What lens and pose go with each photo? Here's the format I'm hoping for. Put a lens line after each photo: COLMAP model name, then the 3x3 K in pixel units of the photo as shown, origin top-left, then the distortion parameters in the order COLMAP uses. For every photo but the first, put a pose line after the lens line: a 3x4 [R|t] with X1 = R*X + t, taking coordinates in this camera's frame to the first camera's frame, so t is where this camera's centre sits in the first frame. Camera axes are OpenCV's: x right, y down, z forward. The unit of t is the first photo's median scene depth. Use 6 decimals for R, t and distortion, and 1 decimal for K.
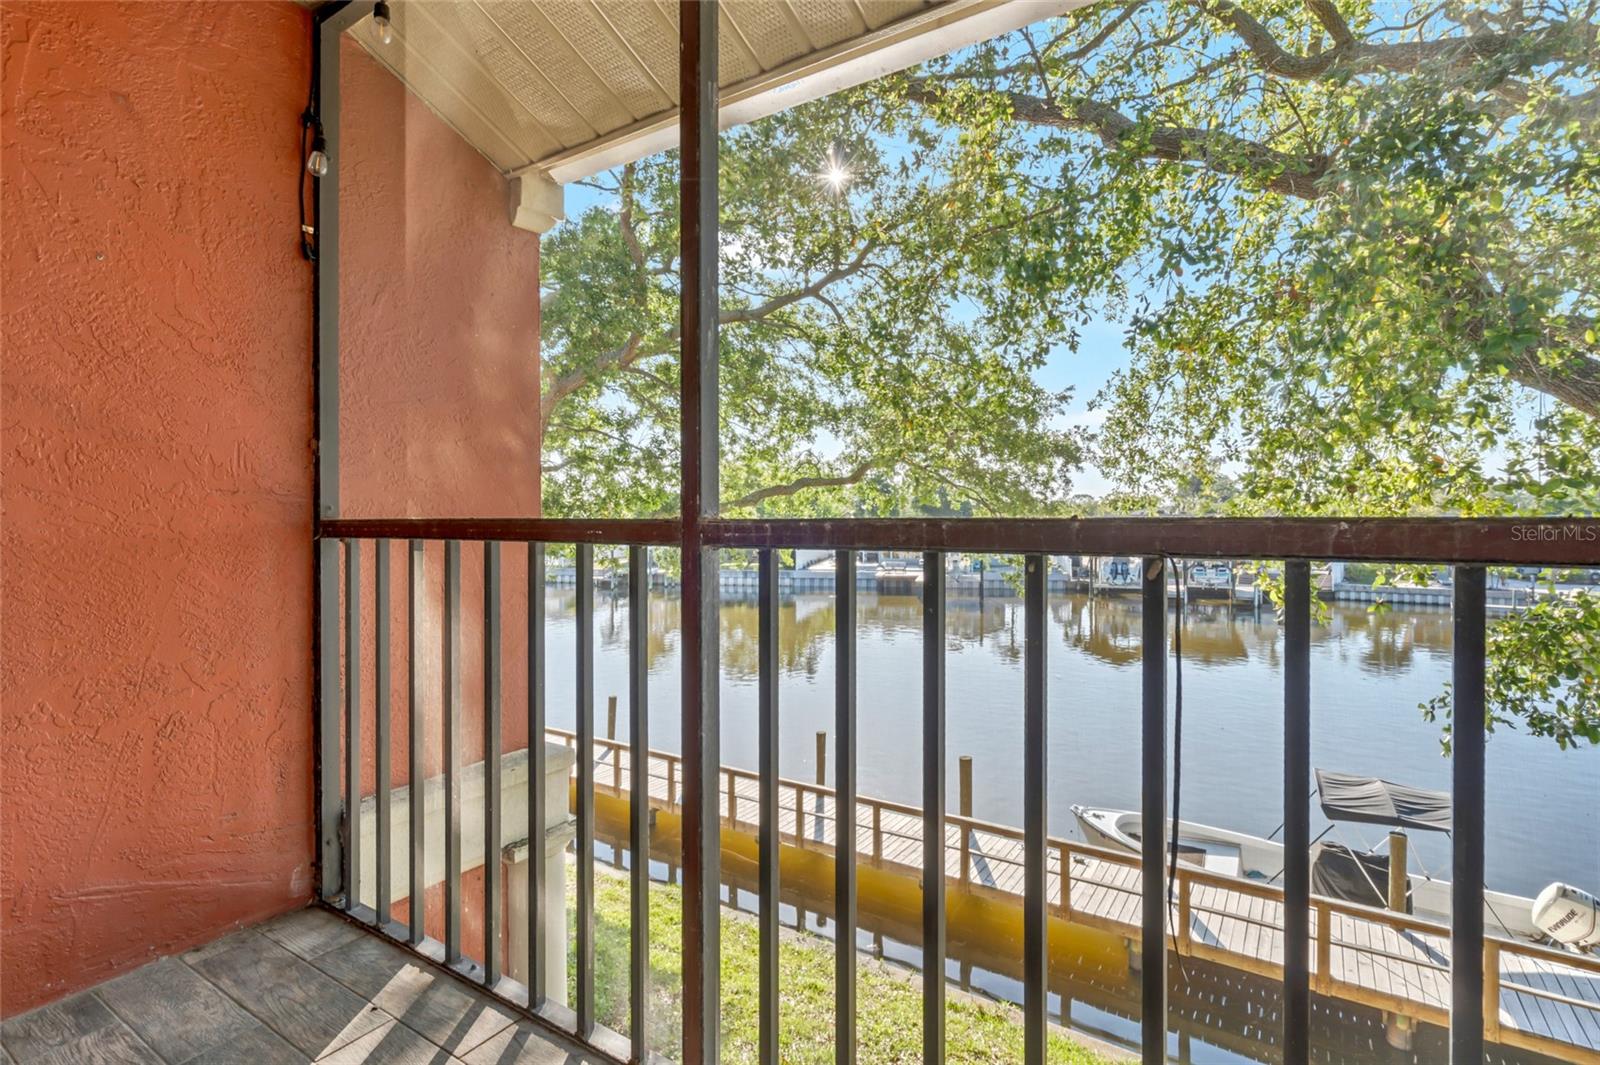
lens RADIAL K [[791.5, 0, 800.0], [0, 791.5, 532.5], [0, 0, 1]] dist [-0.000295, -0.000500]
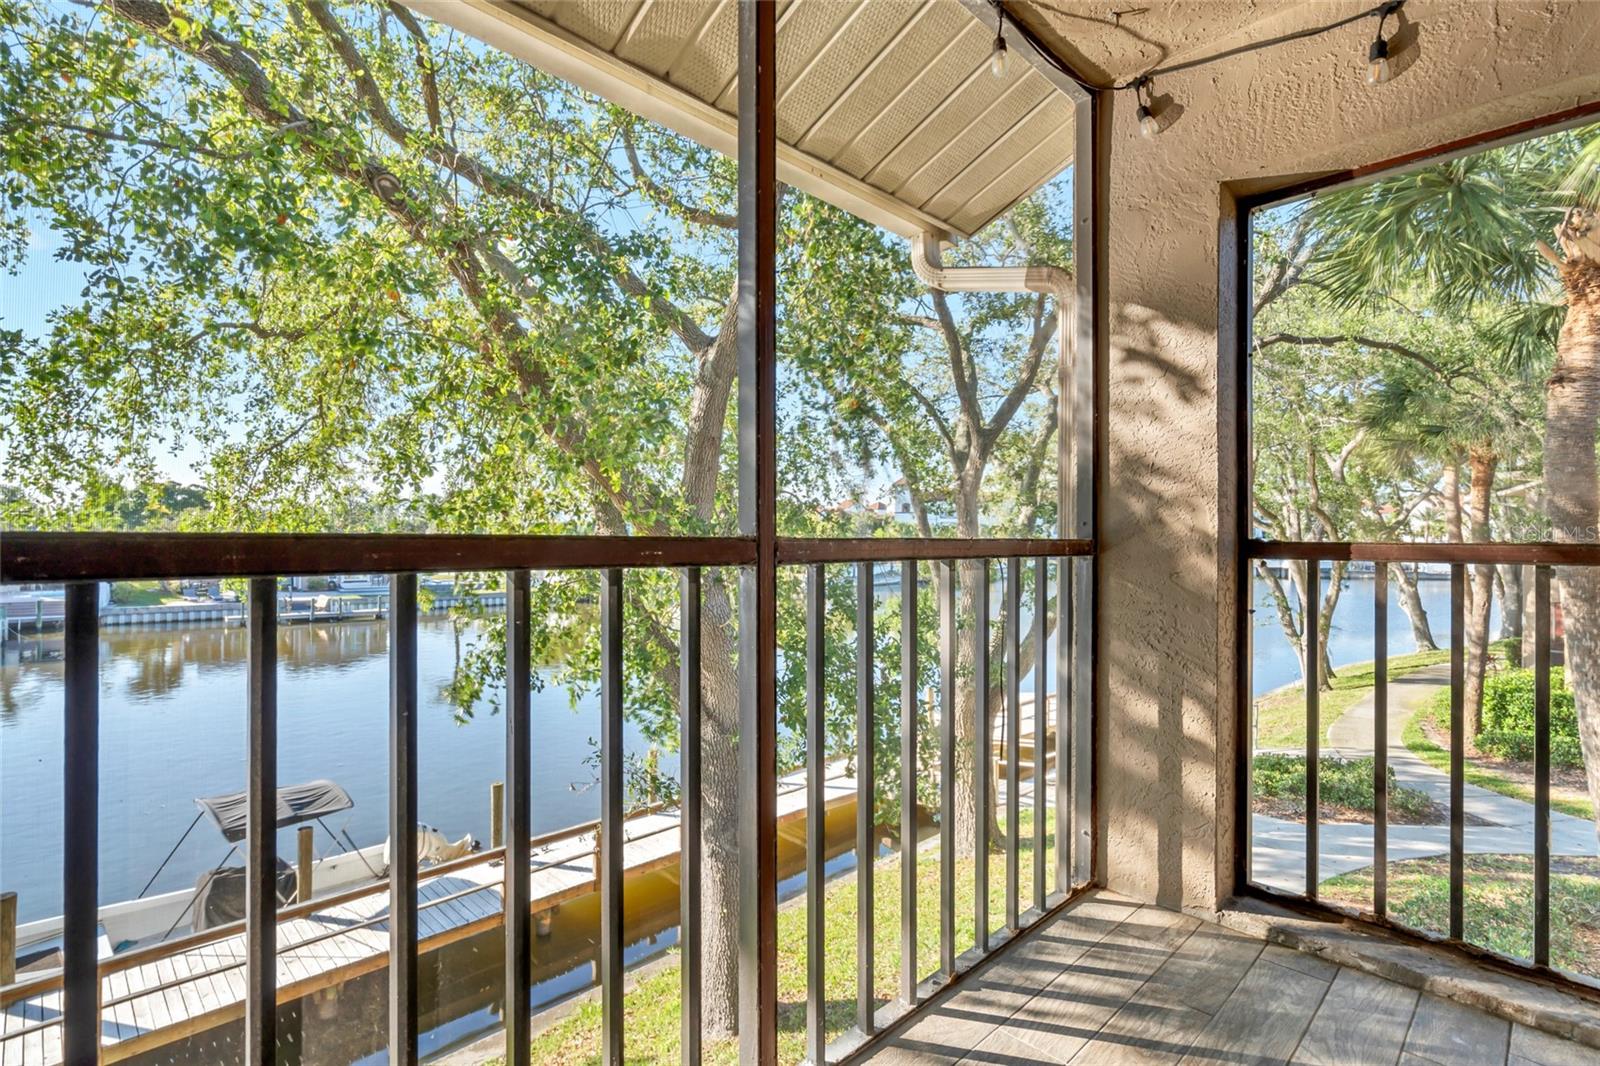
lens RADIAL K [[791.5, 0, 800.0], [0, 791.5, 533.0], [0, 0, 1]] dist [-0.000295, -0.000500]
pose [[0.182324, 0.008862, 0.983199, -0.210233], [0.012688, 0.999855, -0.011365, -0.002345], [-0.983157, 0.014547, 0.182185, 0.144916]]
